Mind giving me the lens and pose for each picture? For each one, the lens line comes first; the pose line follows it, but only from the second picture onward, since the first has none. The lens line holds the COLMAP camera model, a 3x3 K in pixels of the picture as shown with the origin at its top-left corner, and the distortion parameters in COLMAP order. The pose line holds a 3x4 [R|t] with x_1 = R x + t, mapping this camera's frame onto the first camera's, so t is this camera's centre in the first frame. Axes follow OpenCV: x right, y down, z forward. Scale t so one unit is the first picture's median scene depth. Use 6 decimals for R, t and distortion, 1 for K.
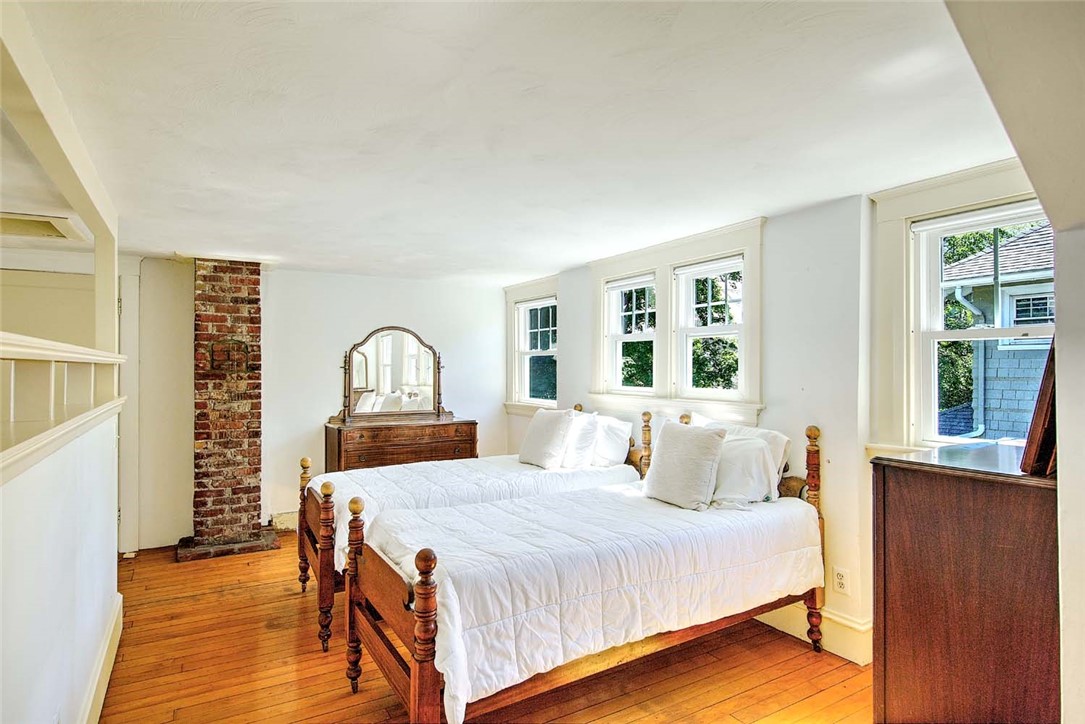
lens RADIAL K [[597.7, 0, 542.6], [0, 597.7, 361.7], [0, 0, 1]] dist [0.004112, -0.000483]
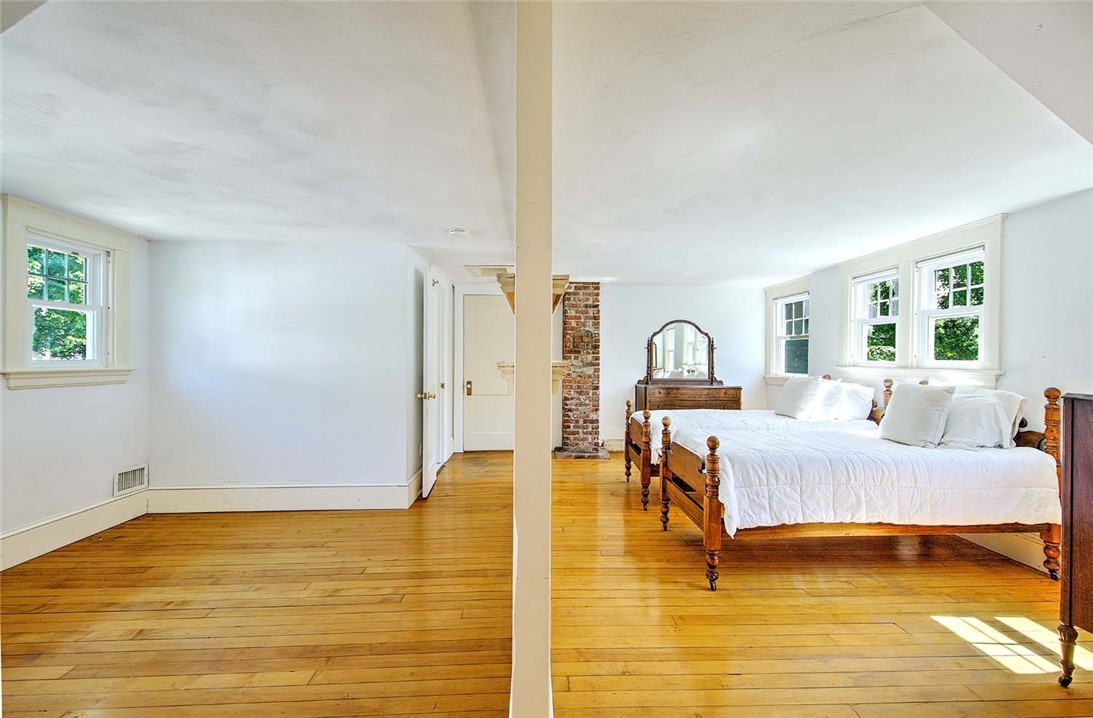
lens RADIAL K [[456.3, 0, 553.7], [0, 456.3, 358.4], [0, 0, 1]] dist [0.002727, -0.000600]
pose [[0.878893, 0.008369, -0.476945, 0.014794], [-0.001384, 0.999887, 0.014996, 0.028355], [0.477017, -0.012520, 0.878805, -0.186503]]
